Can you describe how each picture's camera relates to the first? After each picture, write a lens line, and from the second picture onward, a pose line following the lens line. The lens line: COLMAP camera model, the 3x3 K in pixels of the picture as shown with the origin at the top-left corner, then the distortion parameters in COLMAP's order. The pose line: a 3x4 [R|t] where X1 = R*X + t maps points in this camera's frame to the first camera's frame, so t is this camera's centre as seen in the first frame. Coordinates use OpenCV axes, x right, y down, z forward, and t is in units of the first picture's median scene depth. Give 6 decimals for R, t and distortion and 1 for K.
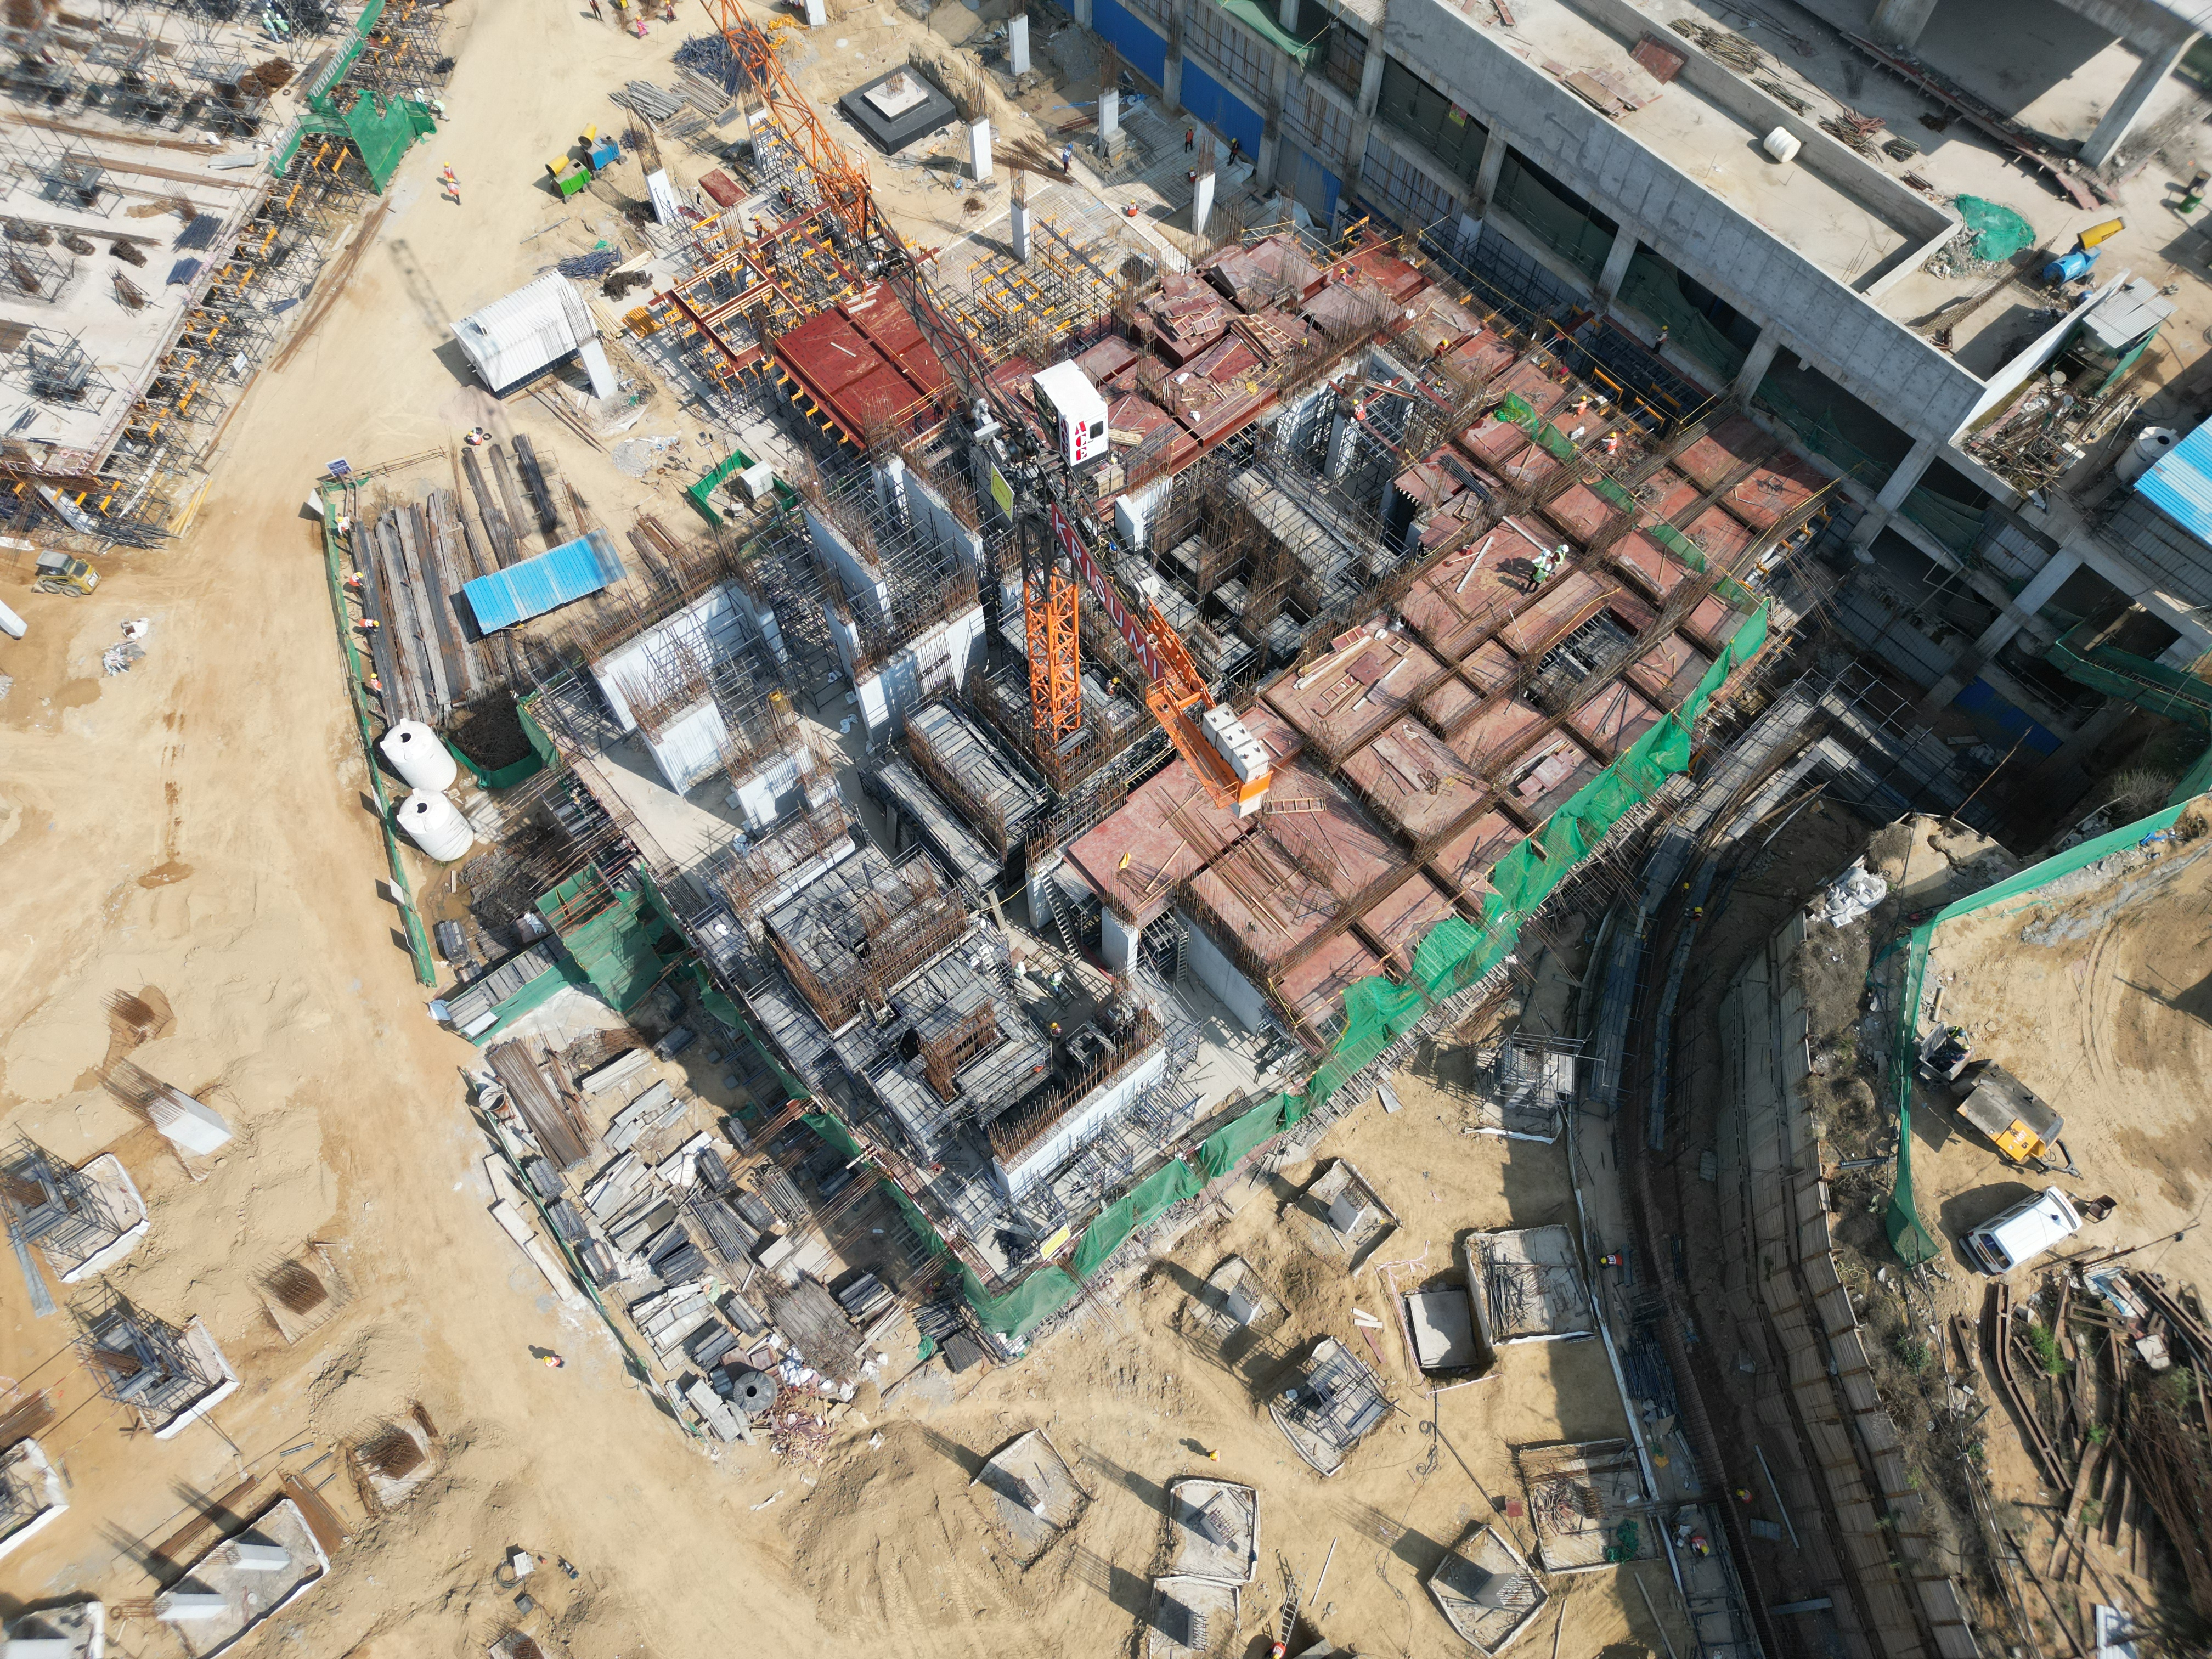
lens RADIAL K [[1544.6, 0, 1095.4], [0, 1544.6, 817.1], [0, 0, 1]] dist [0.071745, -0.070679]
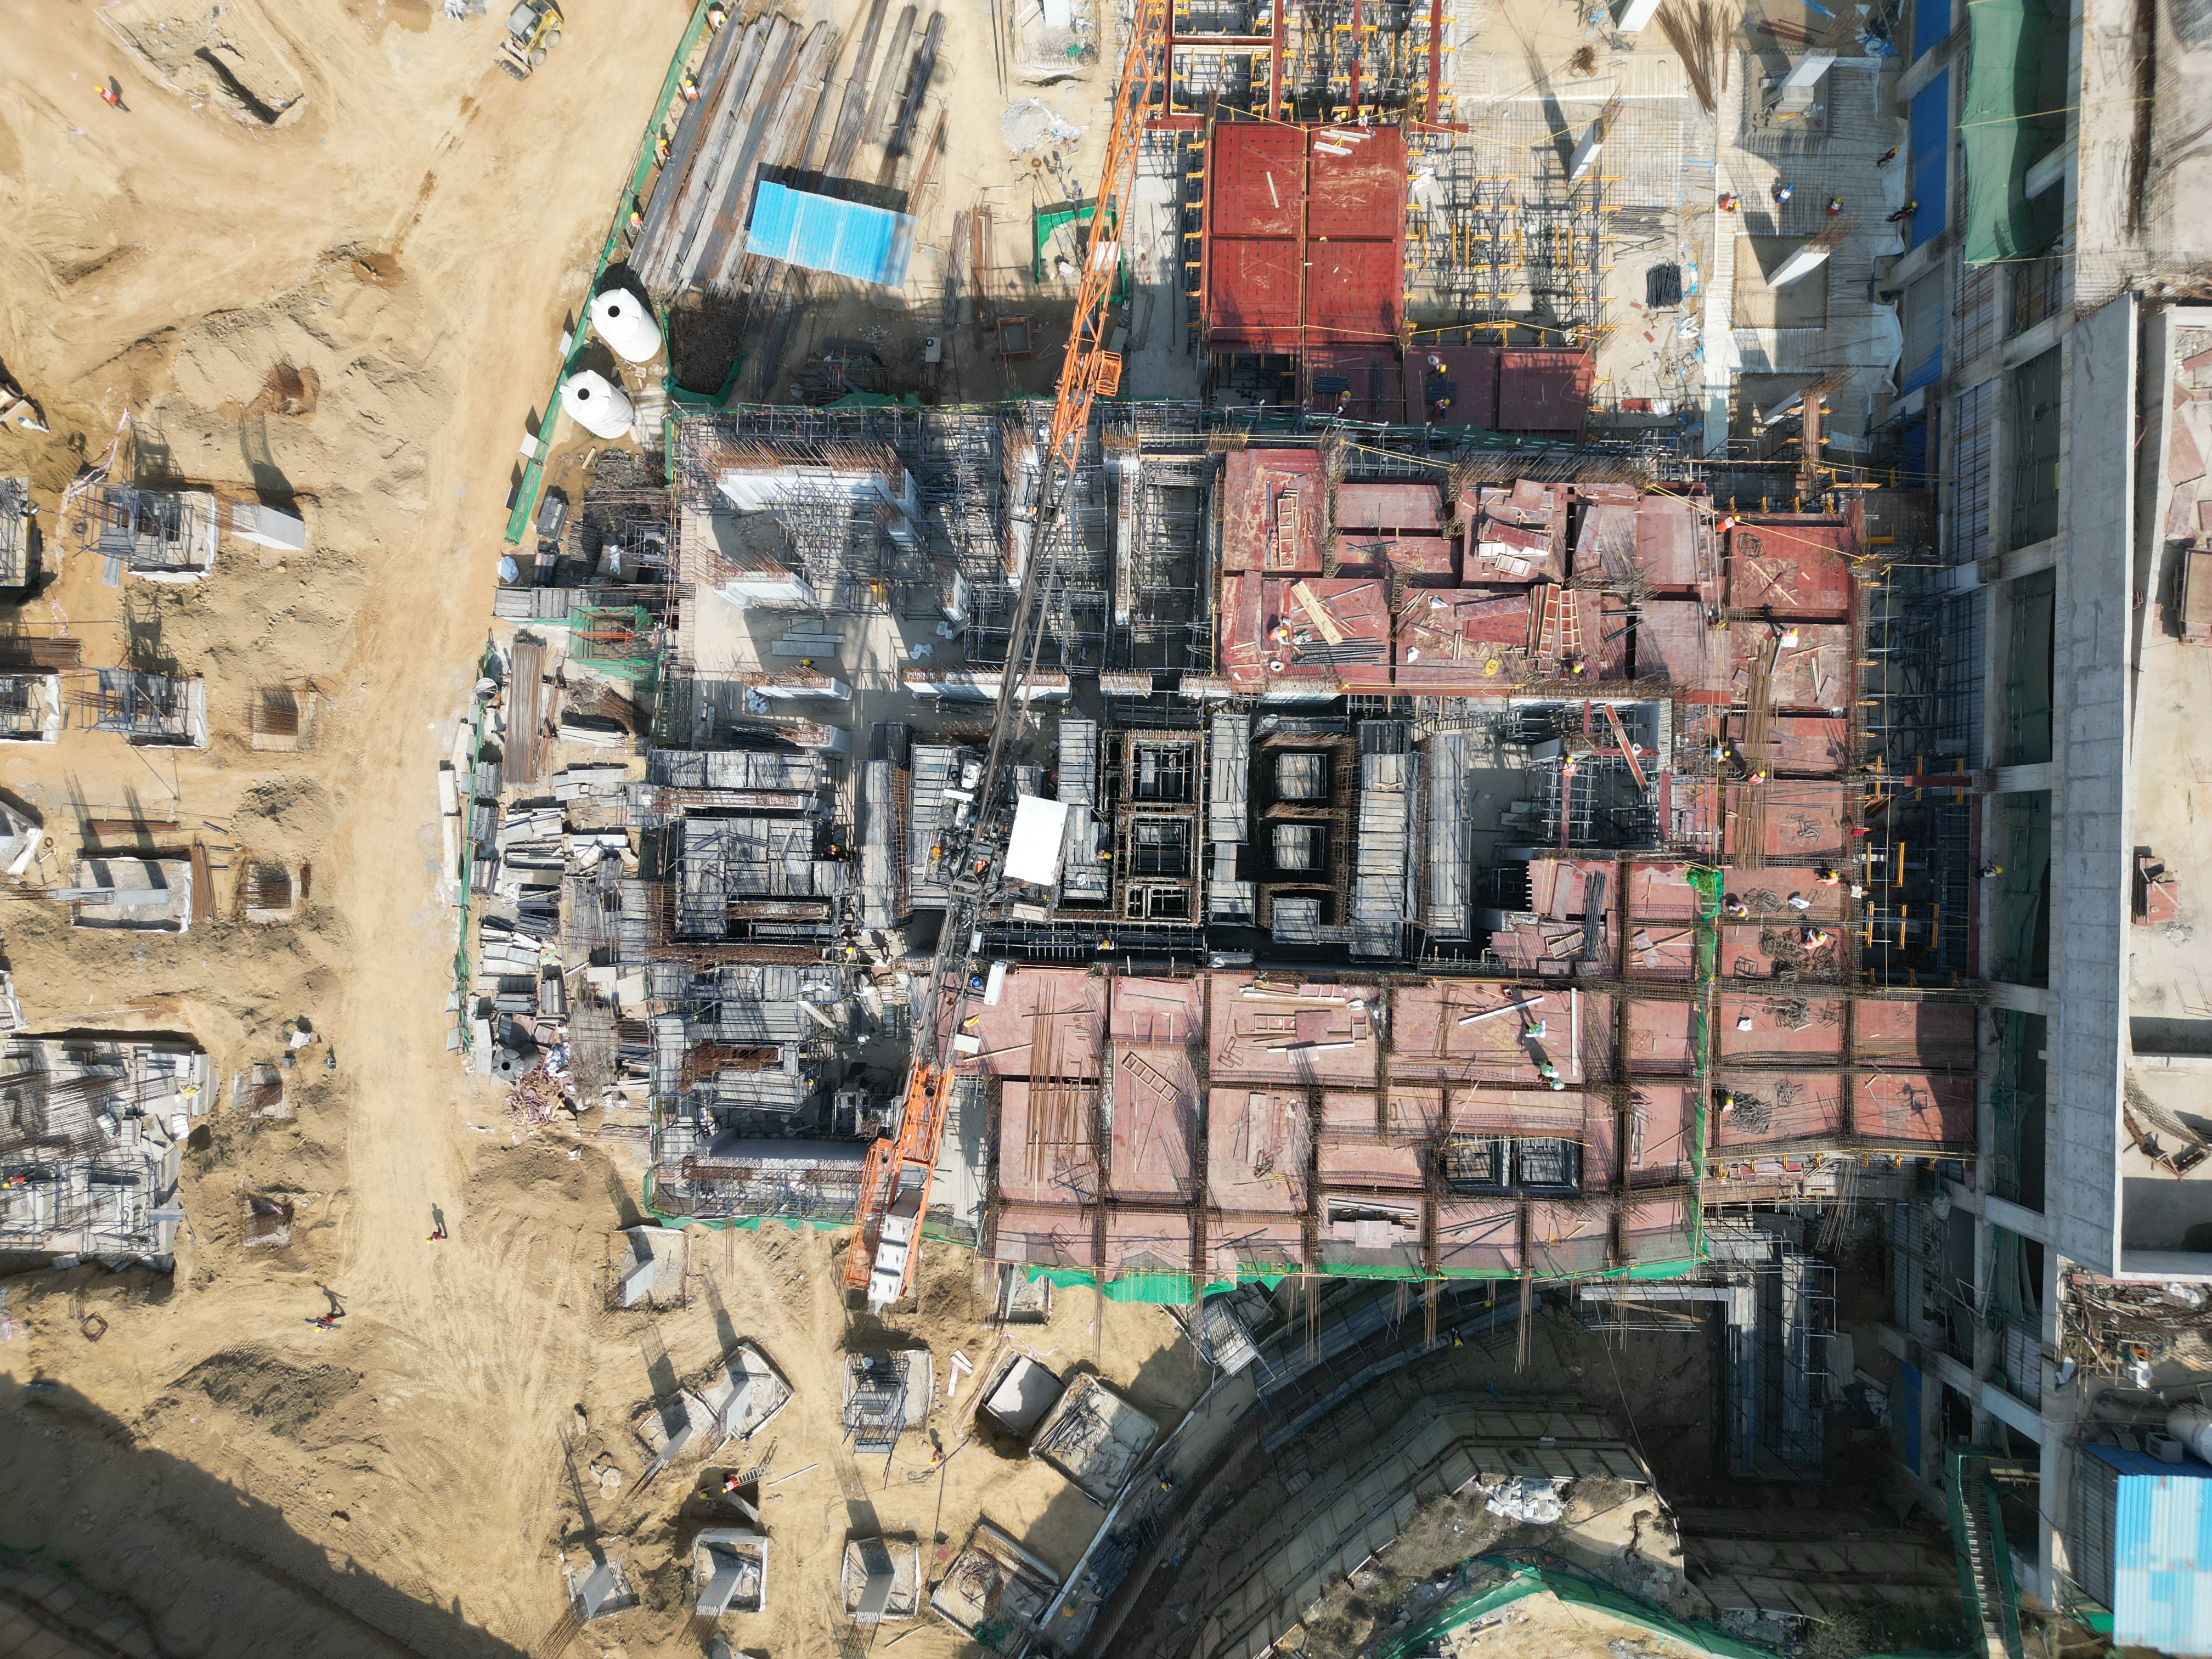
lens RADIAL K [[1544.6, 0, 1095.4], [0, 1544.6, 817.1], [0, 0, 1]] dist [0.071745, -0.070679]
pose [[0.750274, 0.660362, -0.031789, 0.020125], [-0.578847, 0.679370, 0.450991, -0.505257], [0.319414, -0.319966, 0.891962, 0.147209]]
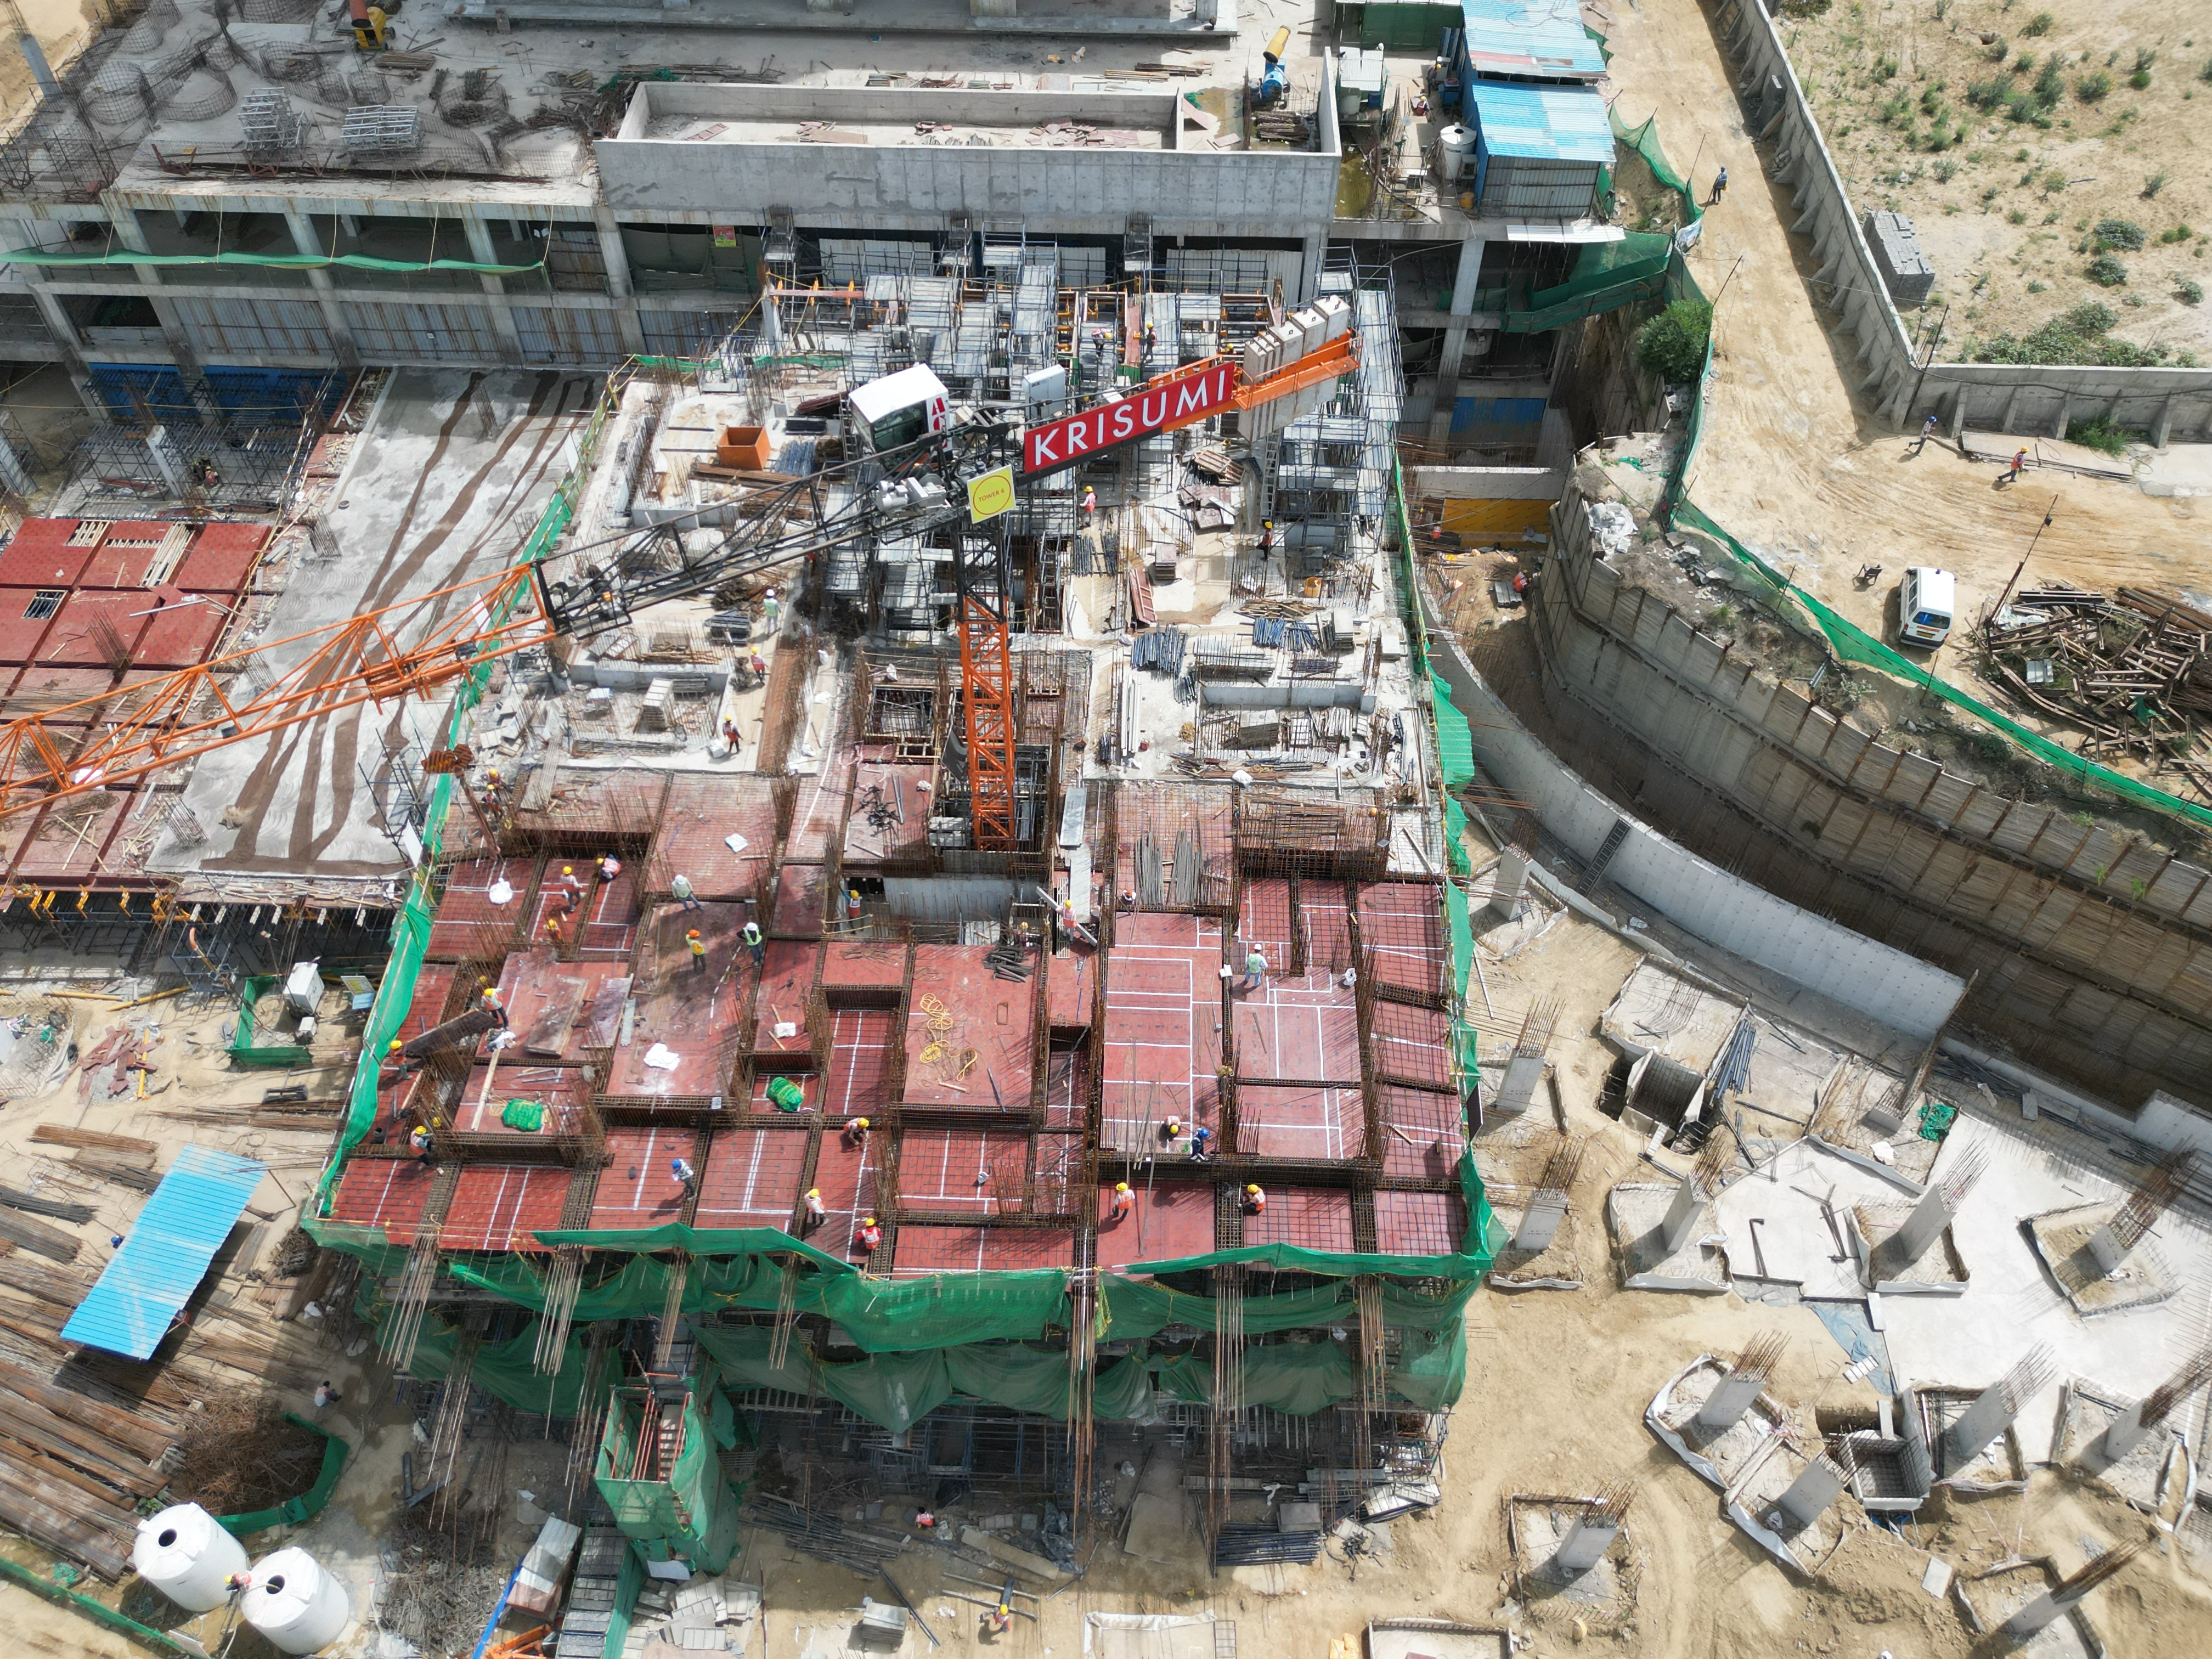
lens RADIAL K [[1734.1, 0, 1091.5], [0, 1734.1, 832.8], [0, 0, 1]] dist [0.092380, -0.107311]
pose [[0.667482, -0.571870, 0.476899, -0.418215], [0.664420, 0.746553, -0.034719, 0.012468], [-0.336175, 0.340036, 0.878272, 0.127716]]
